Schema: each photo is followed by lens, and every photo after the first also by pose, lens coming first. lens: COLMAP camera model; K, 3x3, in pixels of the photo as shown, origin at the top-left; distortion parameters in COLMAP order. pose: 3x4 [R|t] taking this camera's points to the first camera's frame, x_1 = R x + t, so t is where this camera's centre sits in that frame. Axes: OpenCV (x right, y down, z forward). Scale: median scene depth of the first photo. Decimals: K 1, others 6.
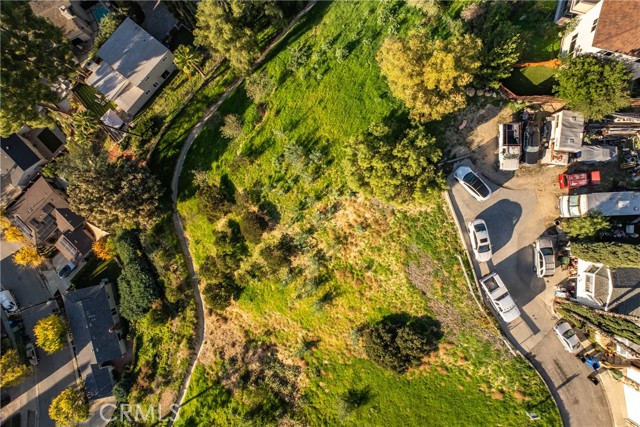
lens RADIAL K [[340.5, 0, 301.5], [0, 340.5, 208.0], [0, 0, 1]] dist [-0.062199, 0.007691]
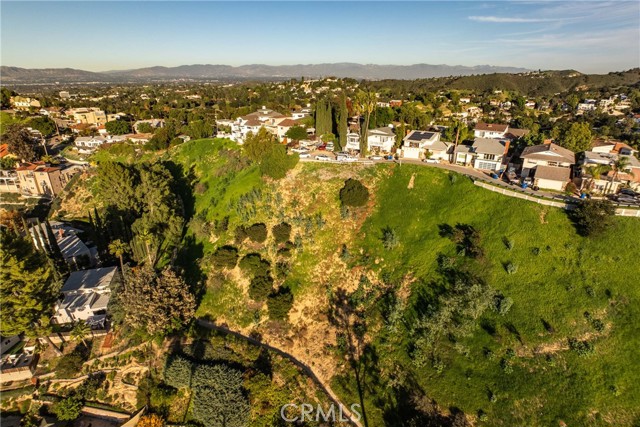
lens RADIAL K [[351.9, 0, 323.0], [0, 351.9, 216.6], [0, 0, 1]] dist [-0.072300, 0.021297]
pose [[0.548564, -0.289185, 0.784506, -1.079999], [0.836080, 0.197551, -0.511805, 0.992975], [-0.006974, 0.936667, 0.350152, 0.316070]]
